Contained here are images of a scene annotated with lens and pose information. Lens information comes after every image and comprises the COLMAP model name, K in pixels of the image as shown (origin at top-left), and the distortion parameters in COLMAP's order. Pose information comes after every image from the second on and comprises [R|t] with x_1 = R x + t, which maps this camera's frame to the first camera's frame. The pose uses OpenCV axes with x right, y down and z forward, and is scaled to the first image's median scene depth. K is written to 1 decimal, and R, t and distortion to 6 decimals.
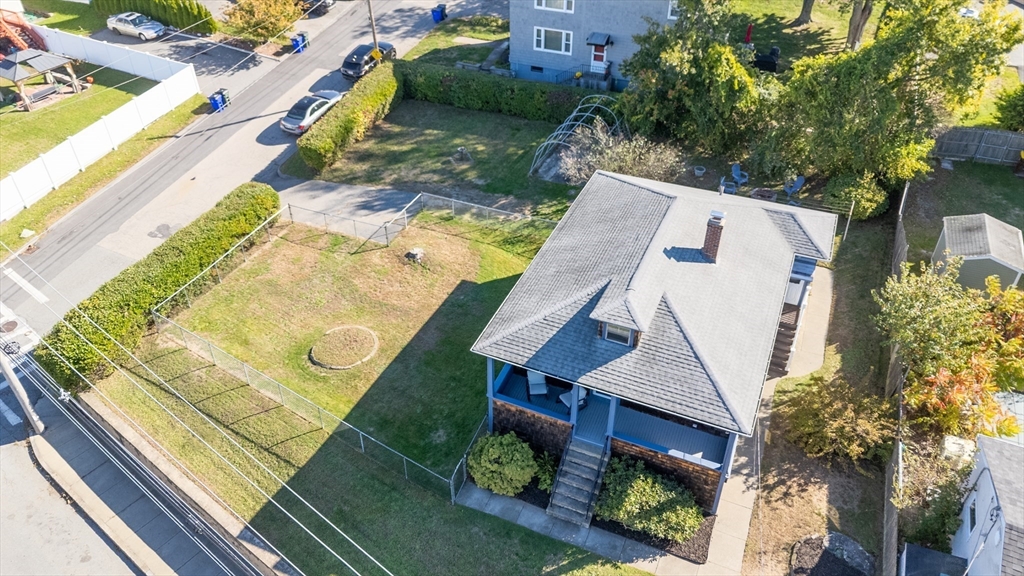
lens RADIAL K [[753.4, 0, 512.0], [0, 753.4, 288.0], [0, 0, 1]] dist [0.091653, -0.101187]
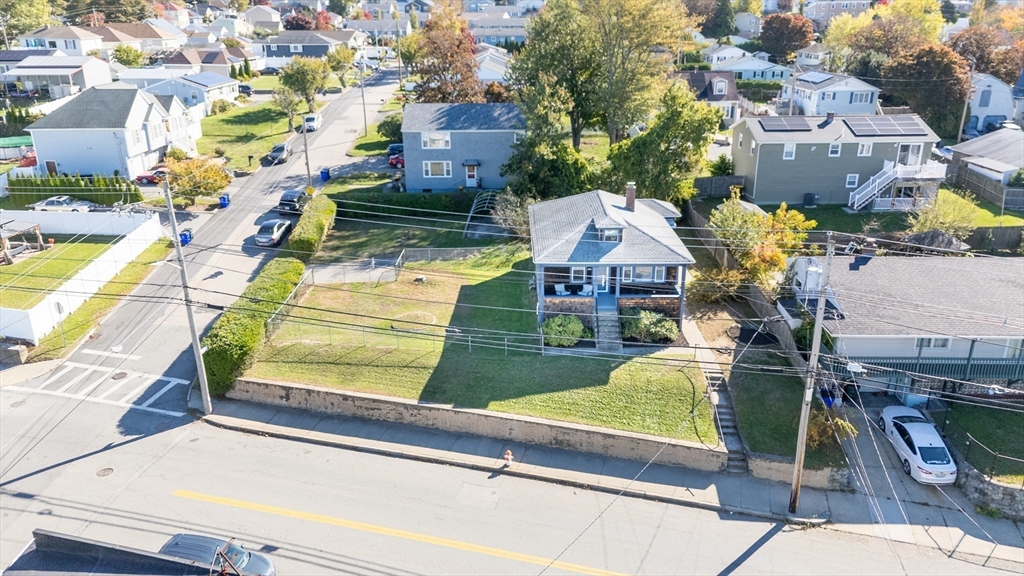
lens RADIAL K [[753.4, 0, 512.0], [0, 753.4, 288.0], [0, 0, 1]] dist [0.091653, -0.101187]
pose [[0.918560, -0.140496, 0.369471, -0.650347], [0.246606, 0.934179, -0.257865, 0.498483], [-0.308923, 0.327978, 0.892747, -0.427866]]
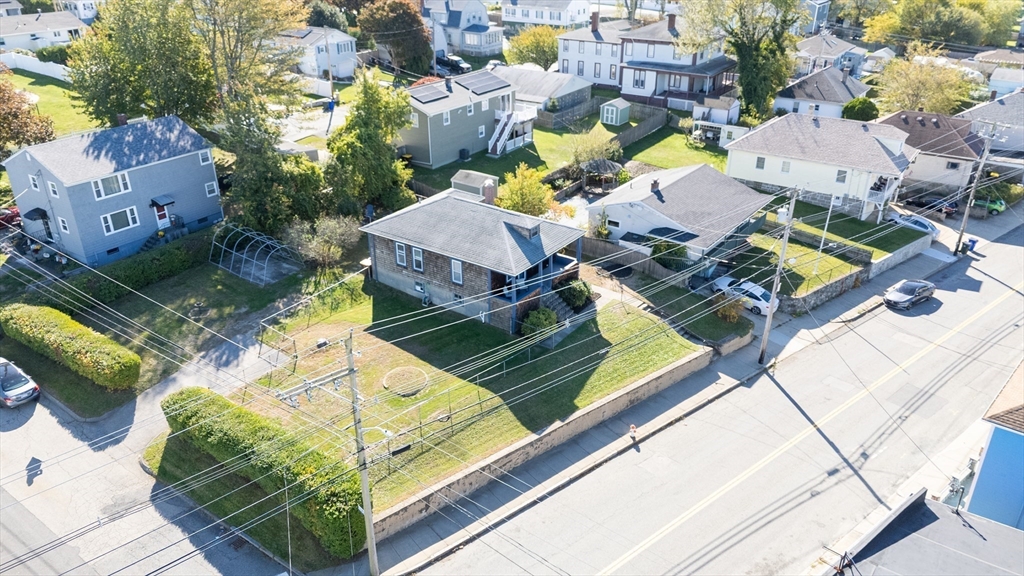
lens RADIAL K [[753.4, 0, 512.0], [0, 753.4, 288.0], [0, 0, 1]] dist [0.091653, -0.101187]
pose [[0.202471, -0.437692, 0.876032, -1.495780], [0.598838, 0.763150, 0.242888, -0.306482], [-0.774854, 0.475423, 0.416623, 0.217045]]
